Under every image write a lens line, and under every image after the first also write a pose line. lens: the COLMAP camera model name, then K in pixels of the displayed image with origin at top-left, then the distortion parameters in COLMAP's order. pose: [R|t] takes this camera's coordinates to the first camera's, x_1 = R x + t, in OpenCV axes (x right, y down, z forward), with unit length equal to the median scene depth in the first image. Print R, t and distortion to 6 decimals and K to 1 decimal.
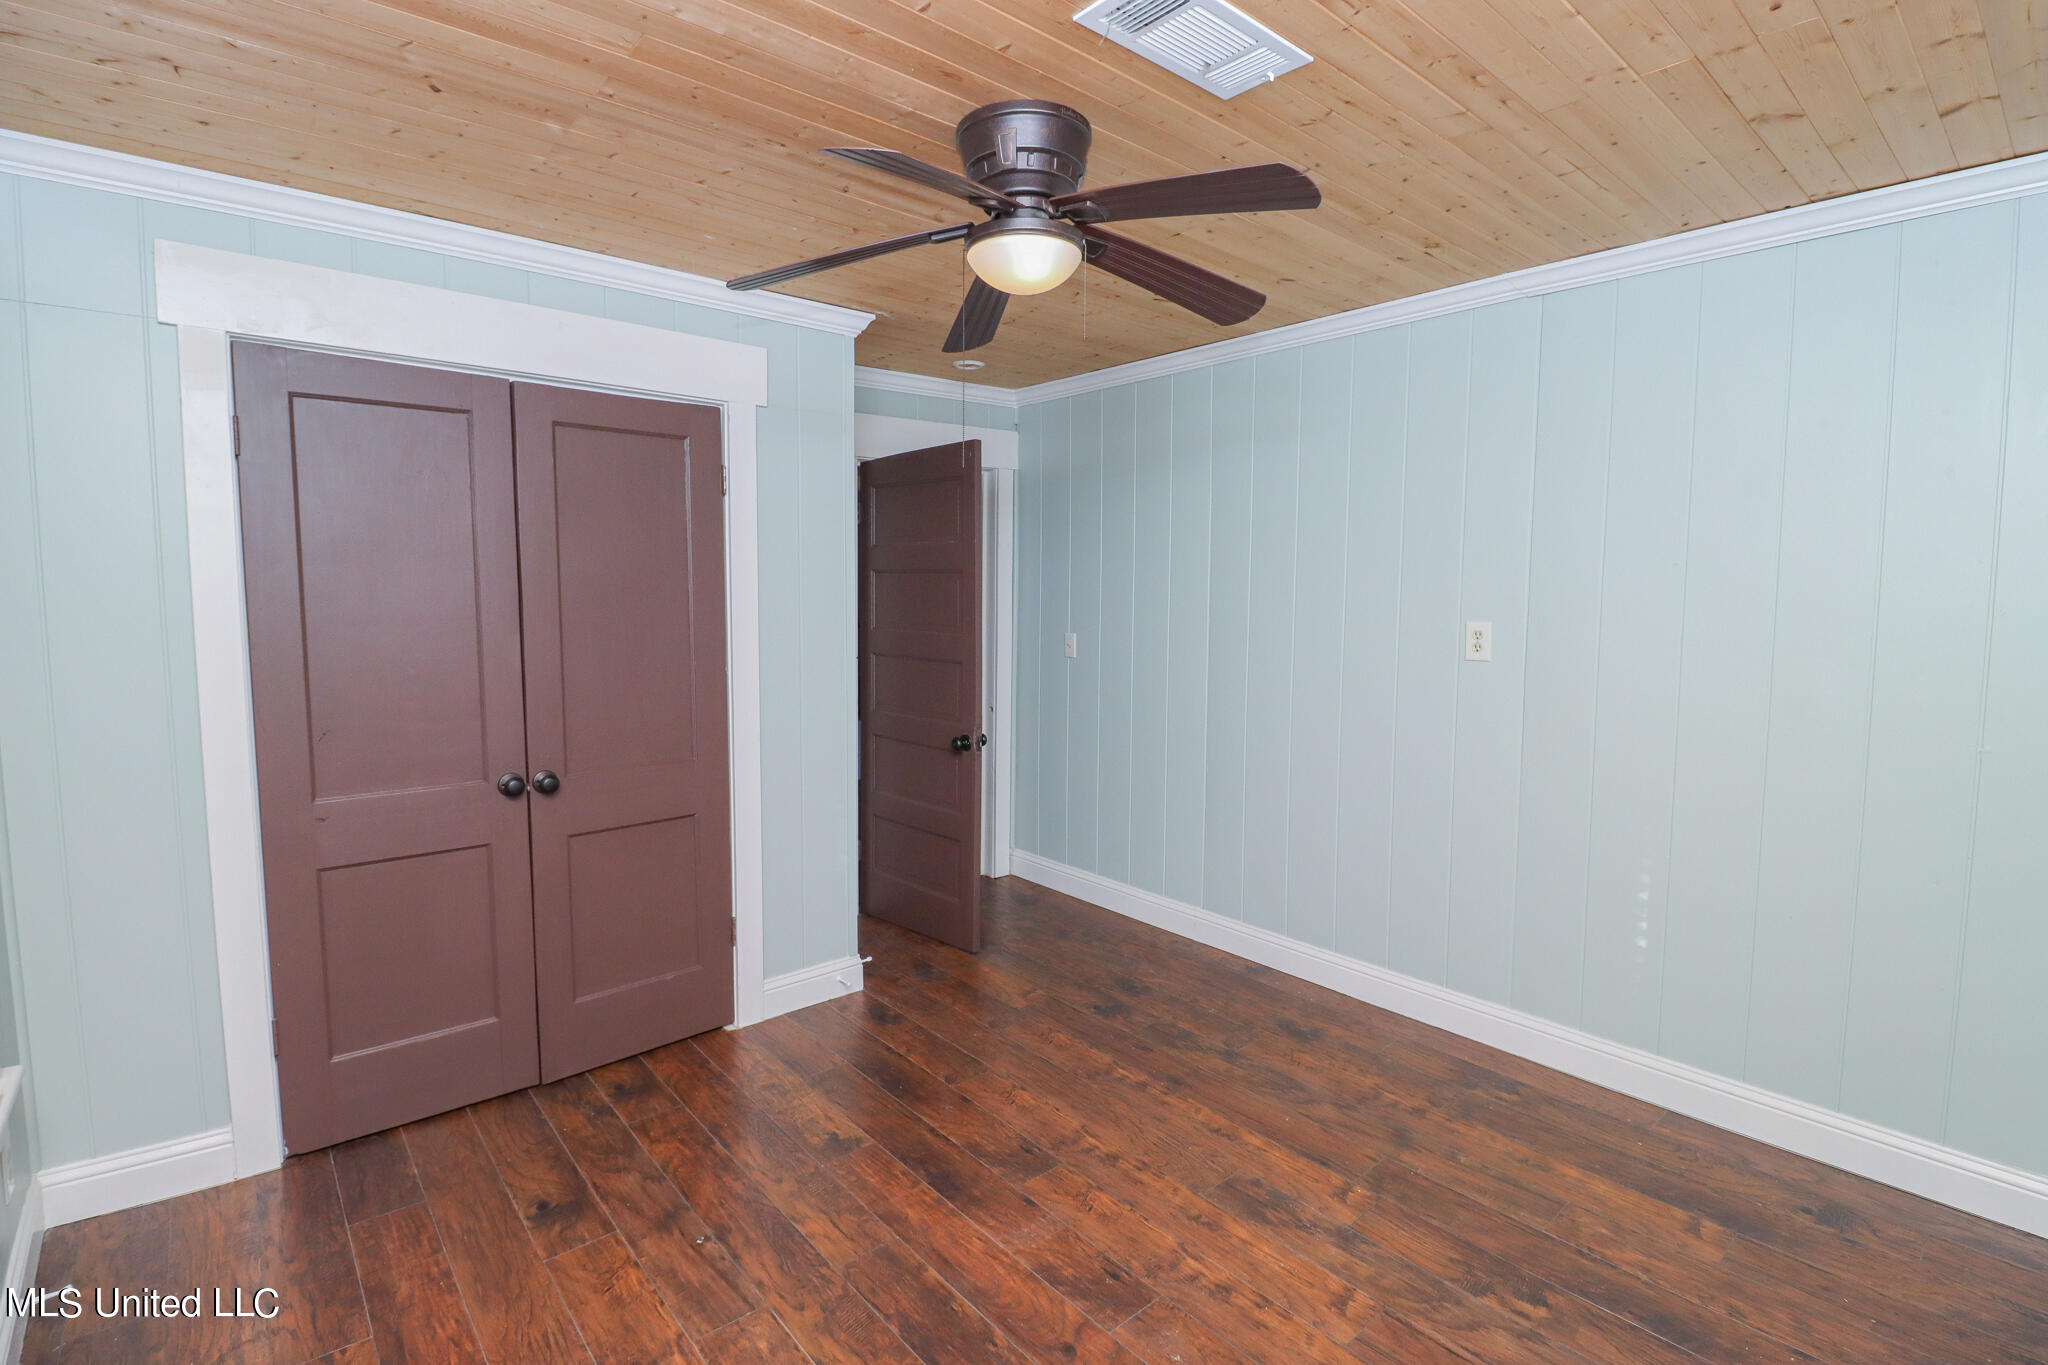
lens RADIAL K [[961.1, 0, 1022.1], [0, 961.1, 665.3], [0, 0, 1]] dist [0.001735, -0.012682]
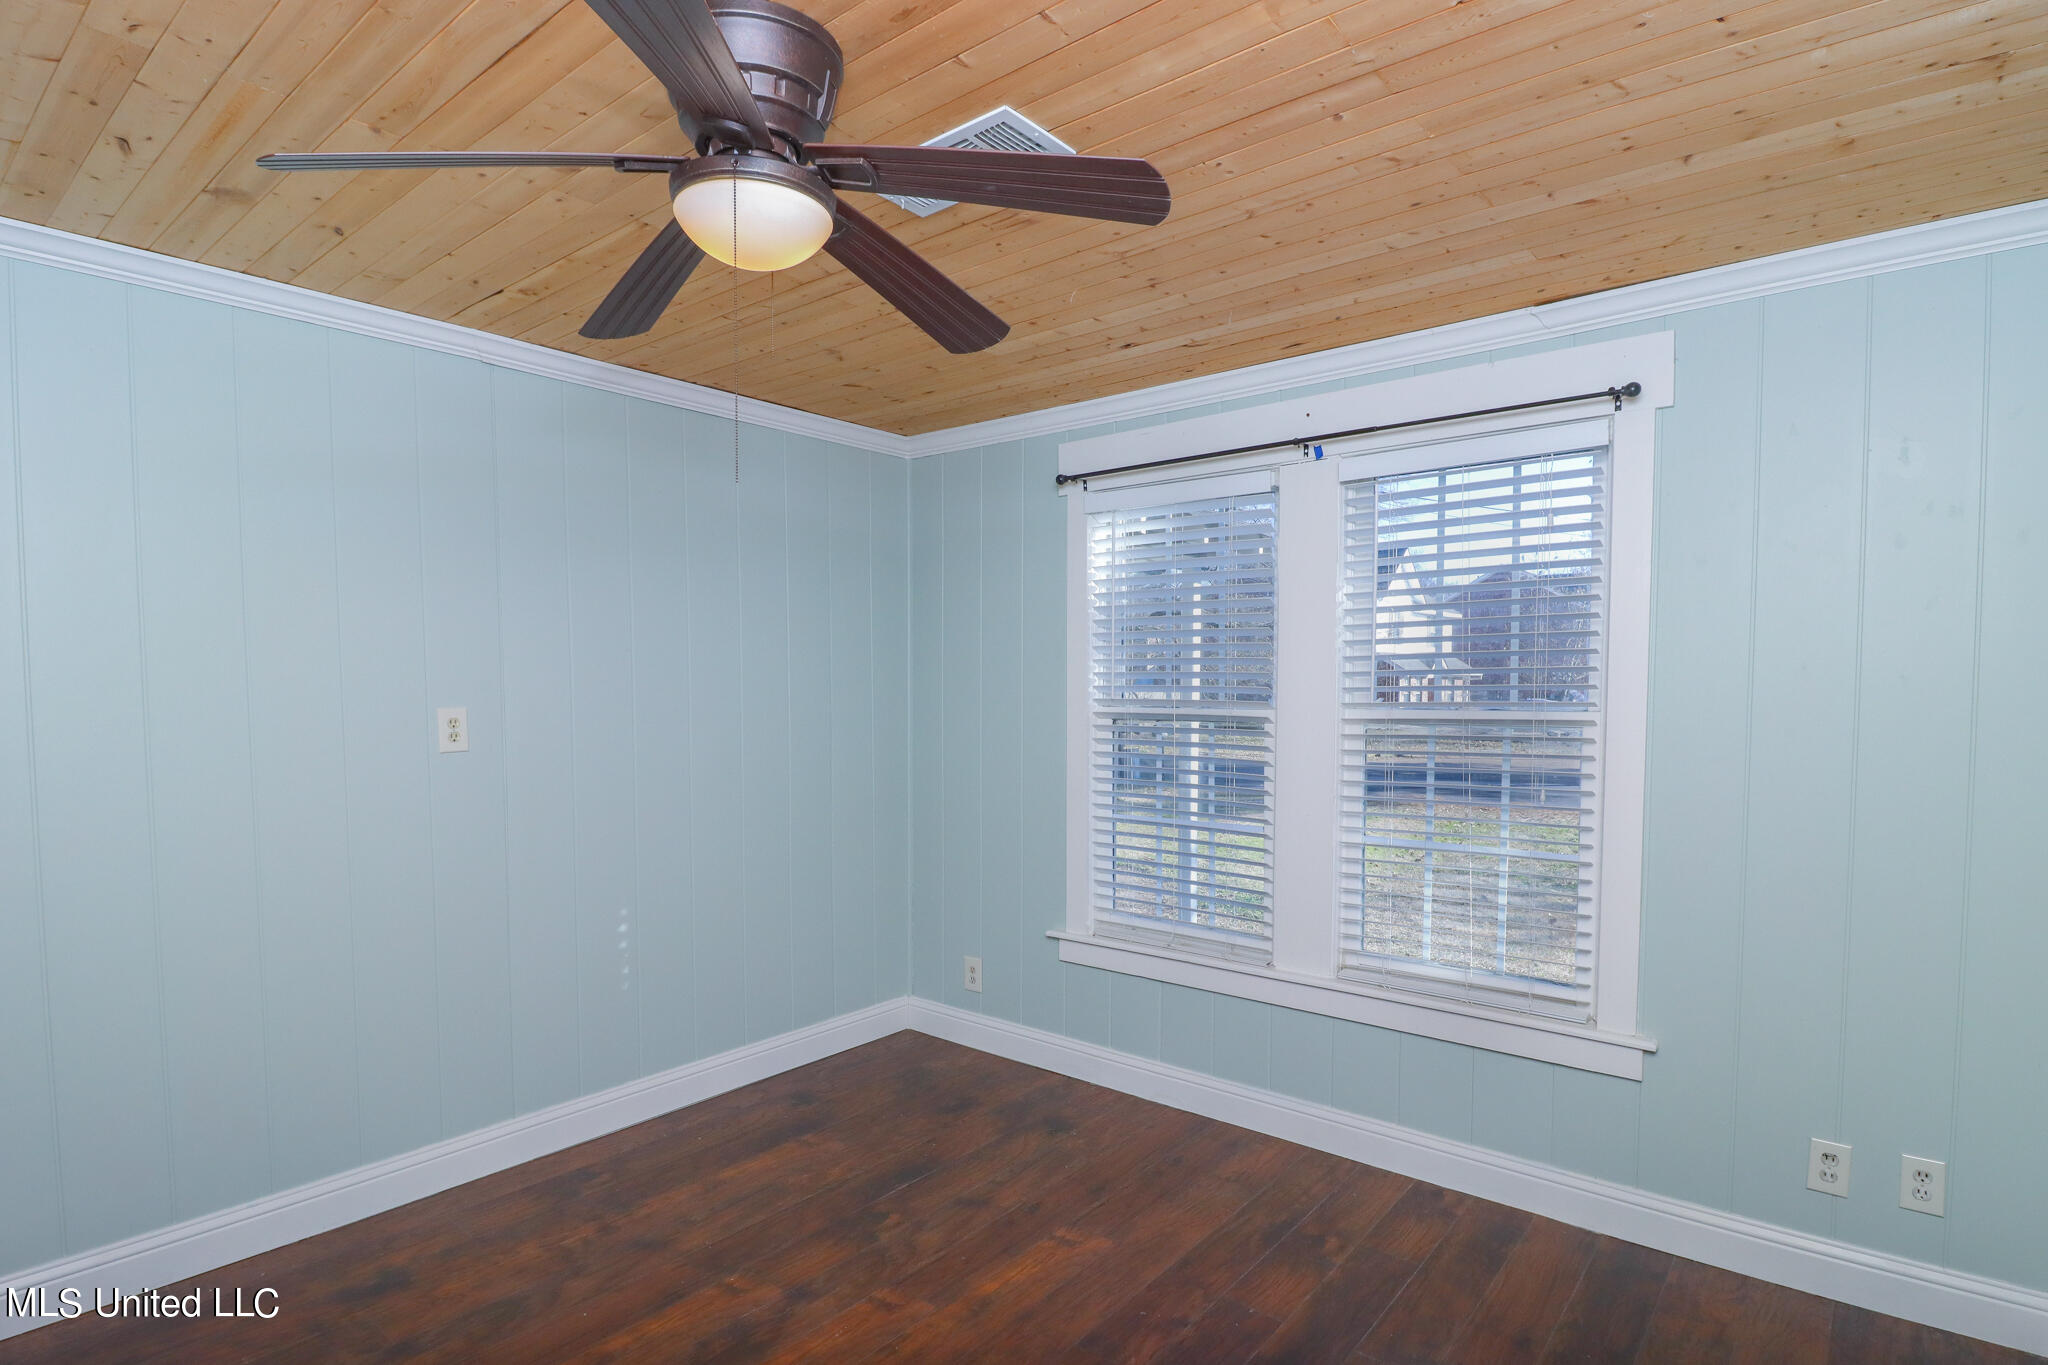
lens RADIAL K [[1078.1, 0, 1025.4], [0, 1078.1, 724.7], [0, 0, 1]] dist [0.000120, -0.000498]
pose [[-0.173066, -0.047019, 0.983787, -0.742143], [0.078635, 0.995012, 0.061389, -0.062004], [-0.981766, 0.087984, -0.168505, 0.816438]]
